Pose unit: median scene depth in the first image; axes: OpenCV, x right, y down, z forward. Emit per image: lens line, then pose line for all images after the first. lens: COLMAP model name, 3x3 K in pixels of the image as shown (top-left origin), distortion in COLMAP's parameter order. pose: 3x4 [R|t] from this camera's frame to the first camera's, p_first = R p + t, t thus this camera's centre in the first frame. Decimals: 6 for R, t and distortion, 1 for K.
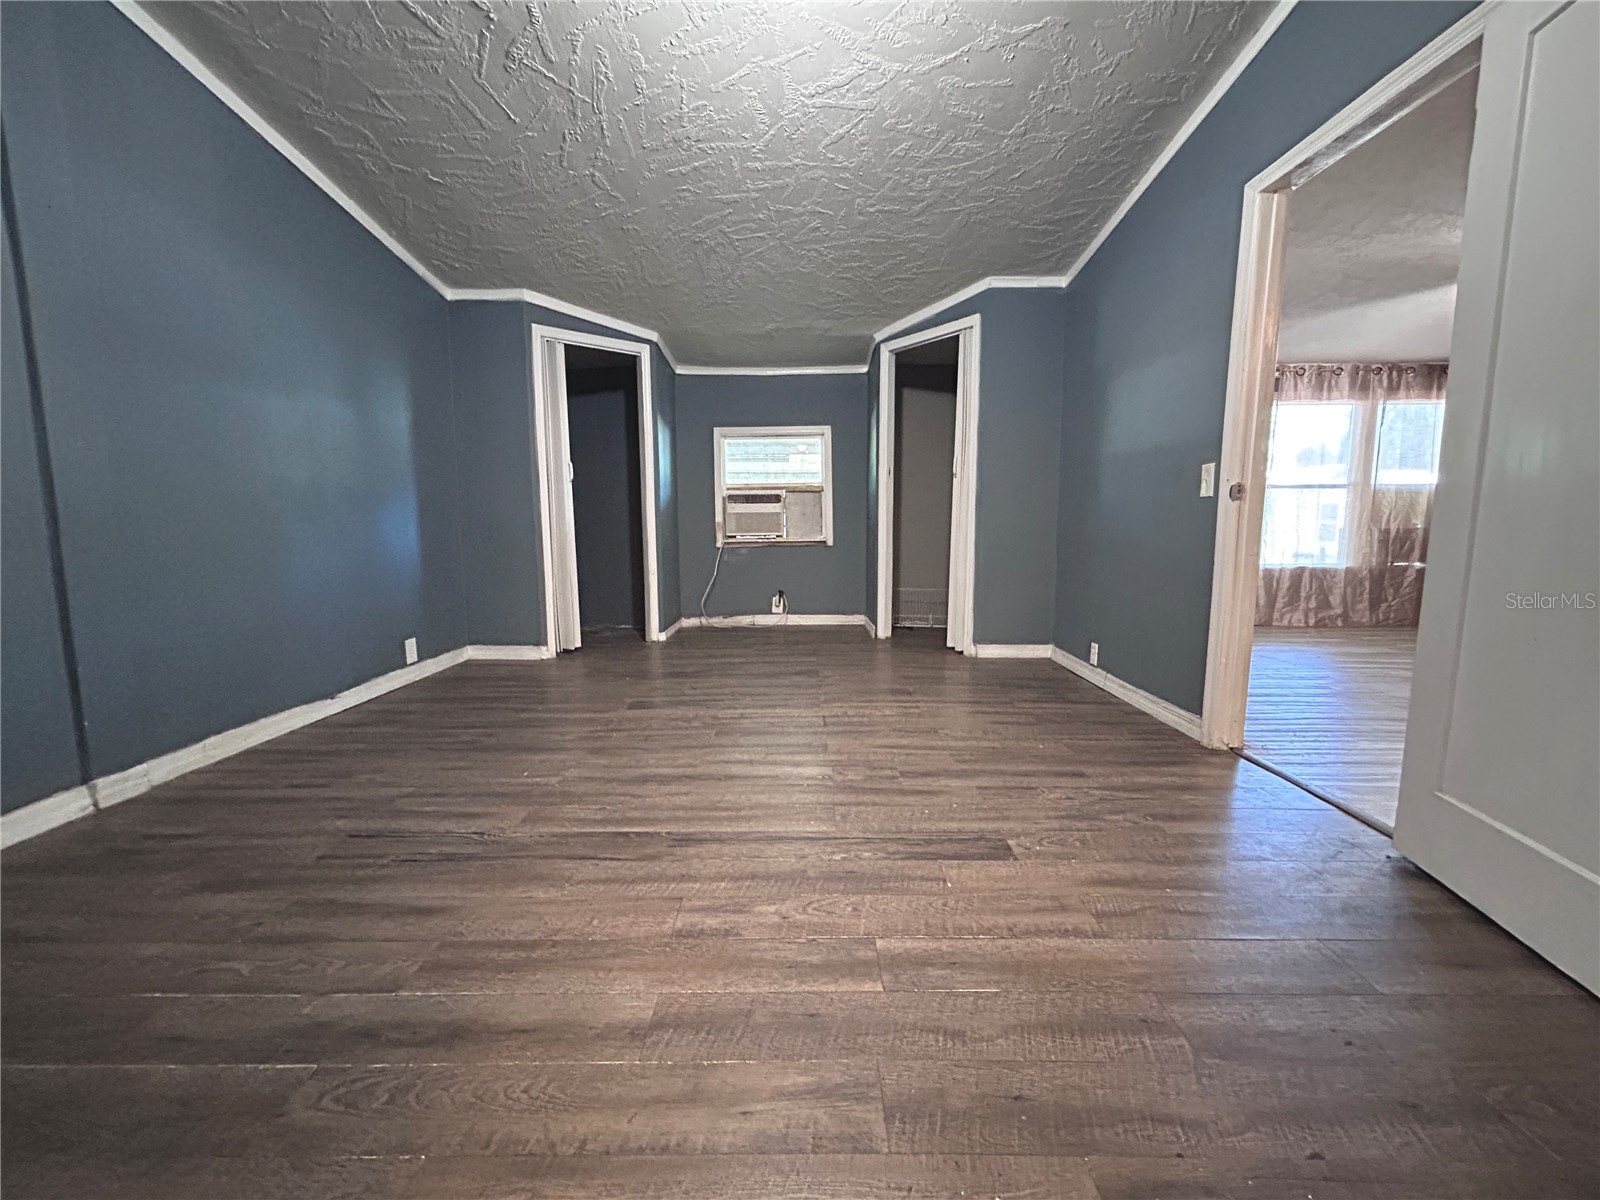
lens RADIAL K [[645.3, 0, 794.4], [0, 645.3, 601.6], [0, 0, 1]] dist [-0.003490, 0.001344]
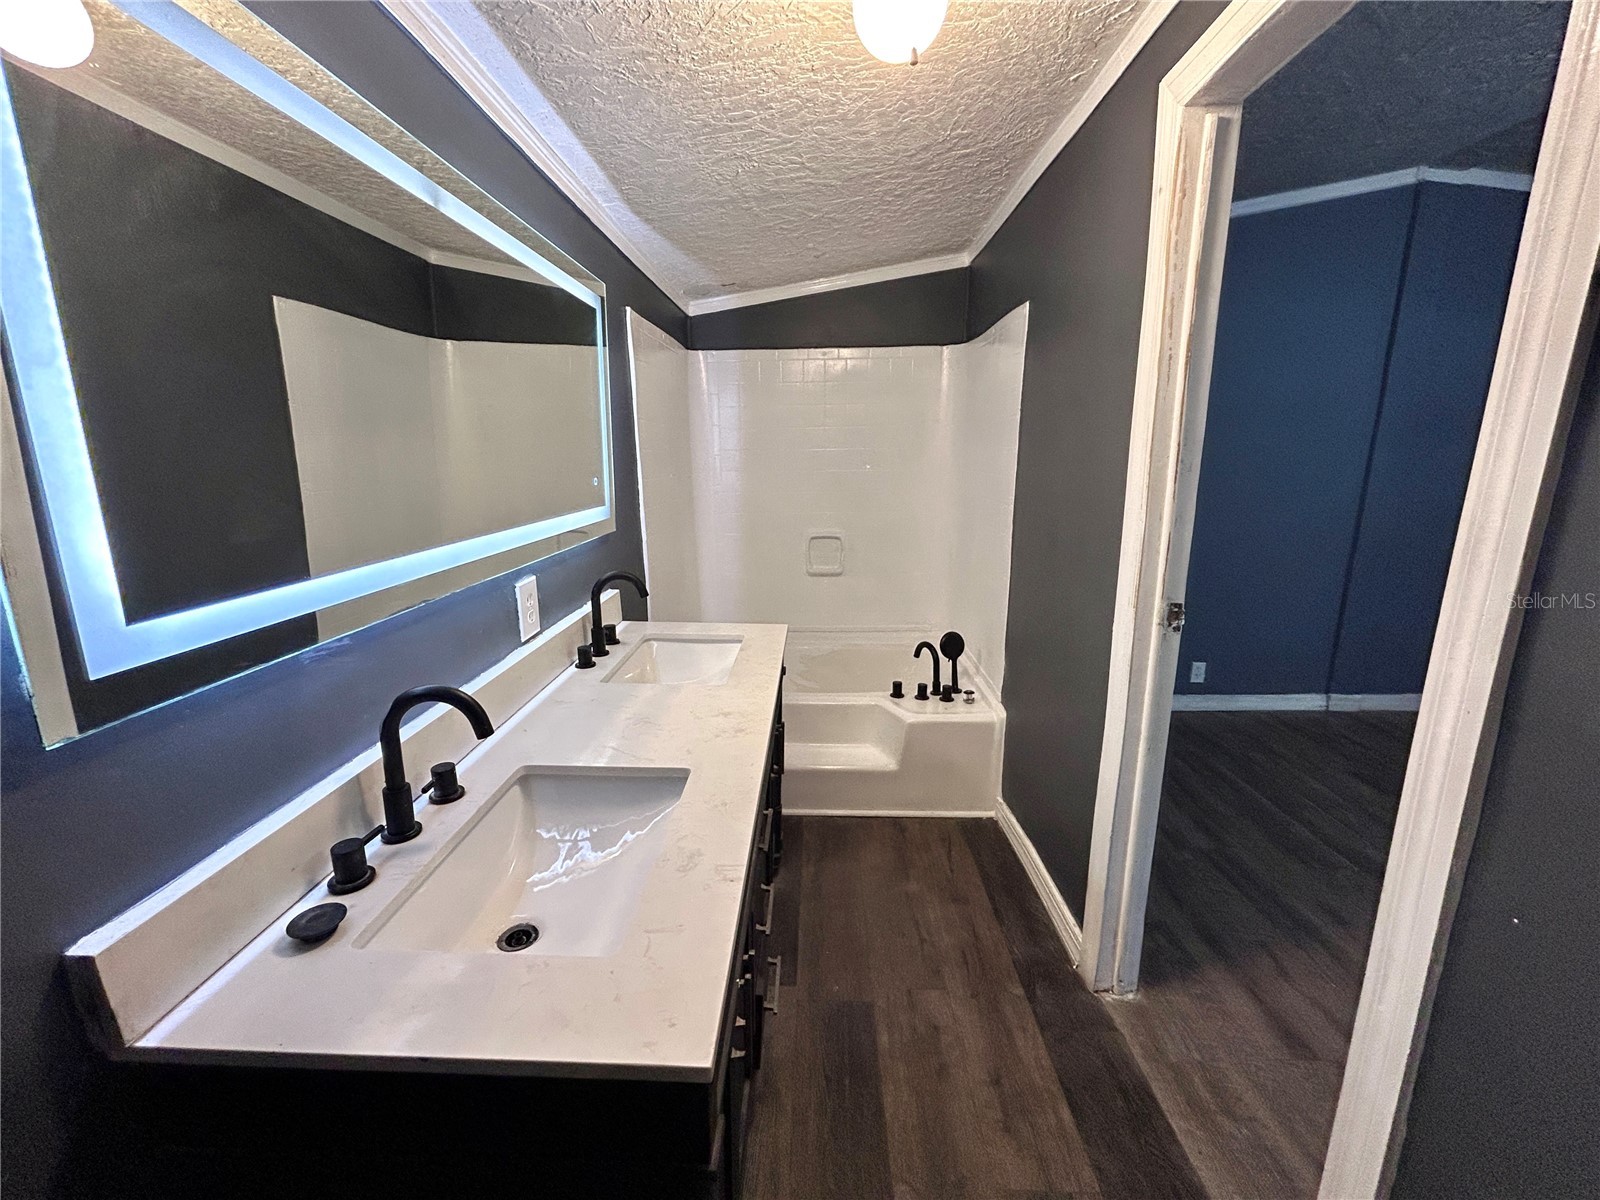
lens RADIAL K [[645.3, 0, 795.5], [0, 645.3, 586.9], [0, 0, 1]] dist [-0.003490, 0.001344]
pose [[-0.031600, 0.212464, -0.976658, 0.450980], [-0.120466, 0.969213, 0.214743, -0.152025], [0.992214, 0.124440, -0.005033, -0.349629]]
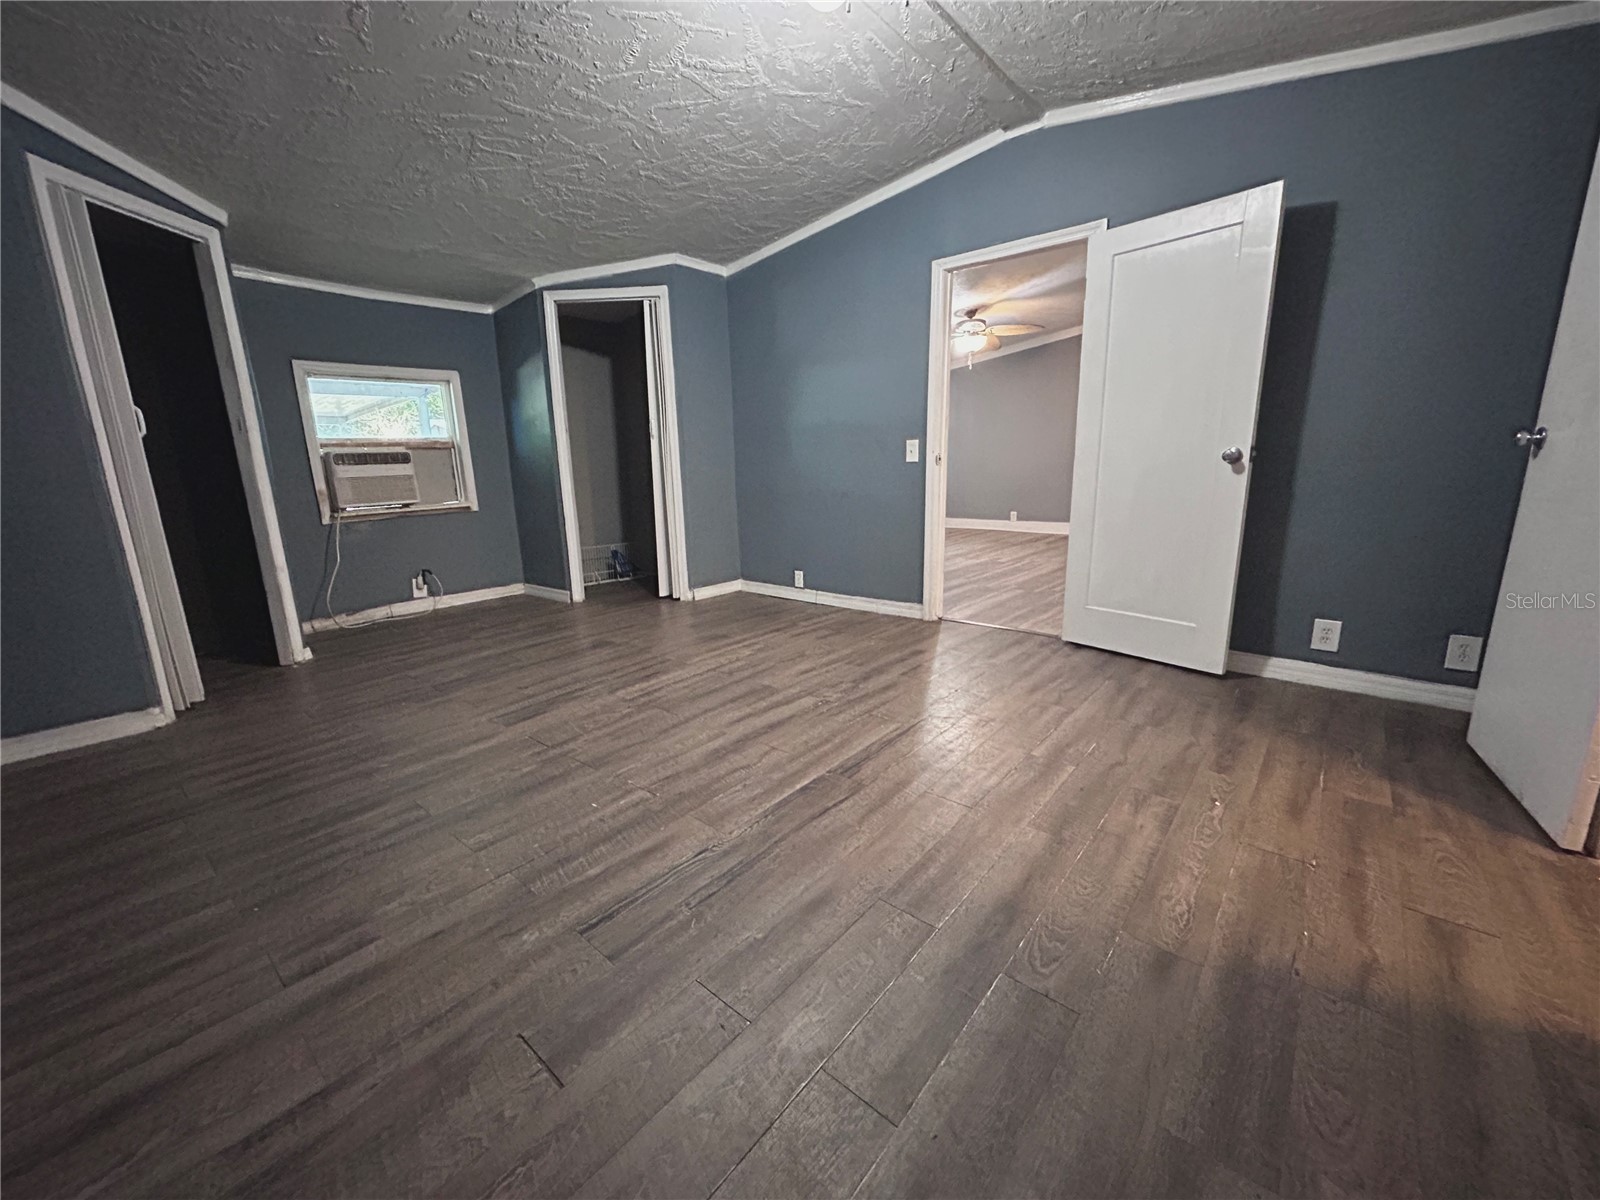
lens RADIAL K [[645.3, 0, 791.4], [0, 645.3, 601.1], [0, 0, 1]] dist [-0.003490, 0.001344]
pose [[0.639022, -0.178883, 0.748099, -0.722265], [0.116041, 0.983870, 0.136139, -0.074605], [-0.760385, -0.000186, 0.649472, 0.207969]]
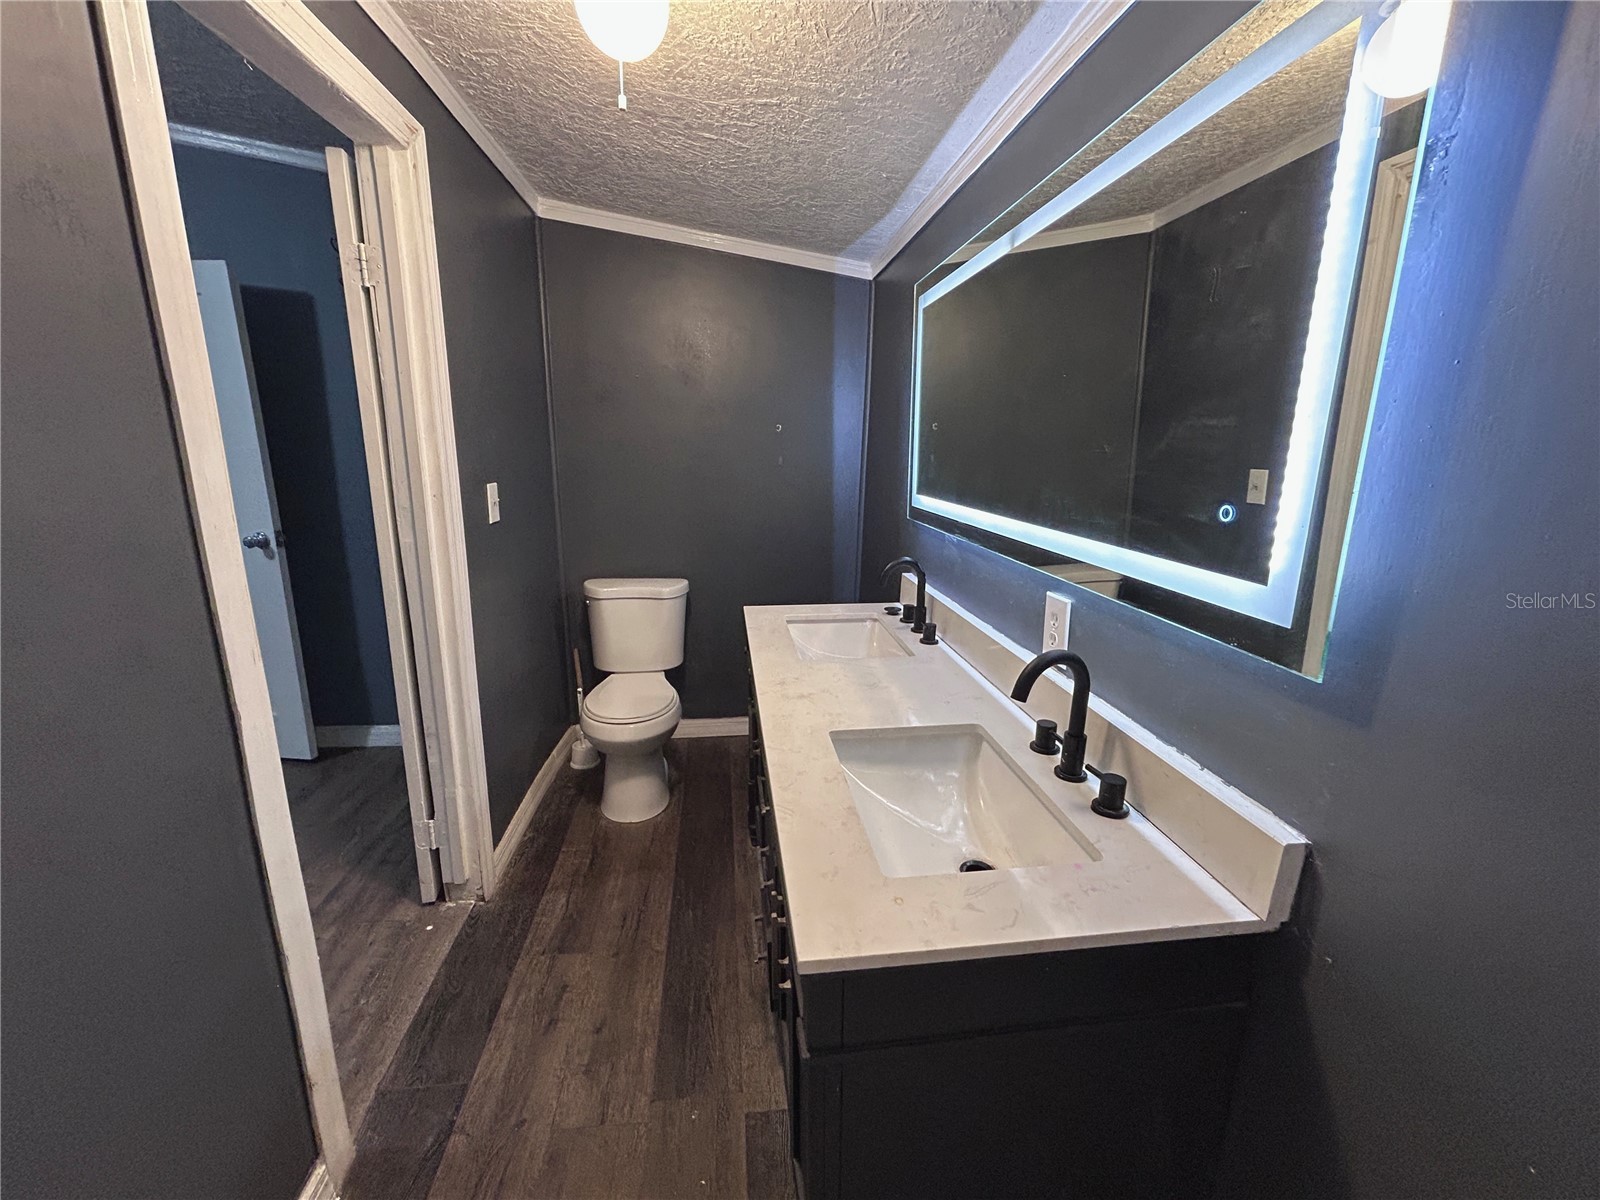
lens RADIAL K [[645.3, 0, 795.0], [0, 645.3, 591.6], [0, 0, 1]] dist [-0.003490, 0.001344]
pose [[-0.119998, -0.222858, 0.967437, -0.533260], [0.113331, 0.965033, 0.236361, -0.145983], [-0.986284, 0.138003, -0.090546, -0.352560]]
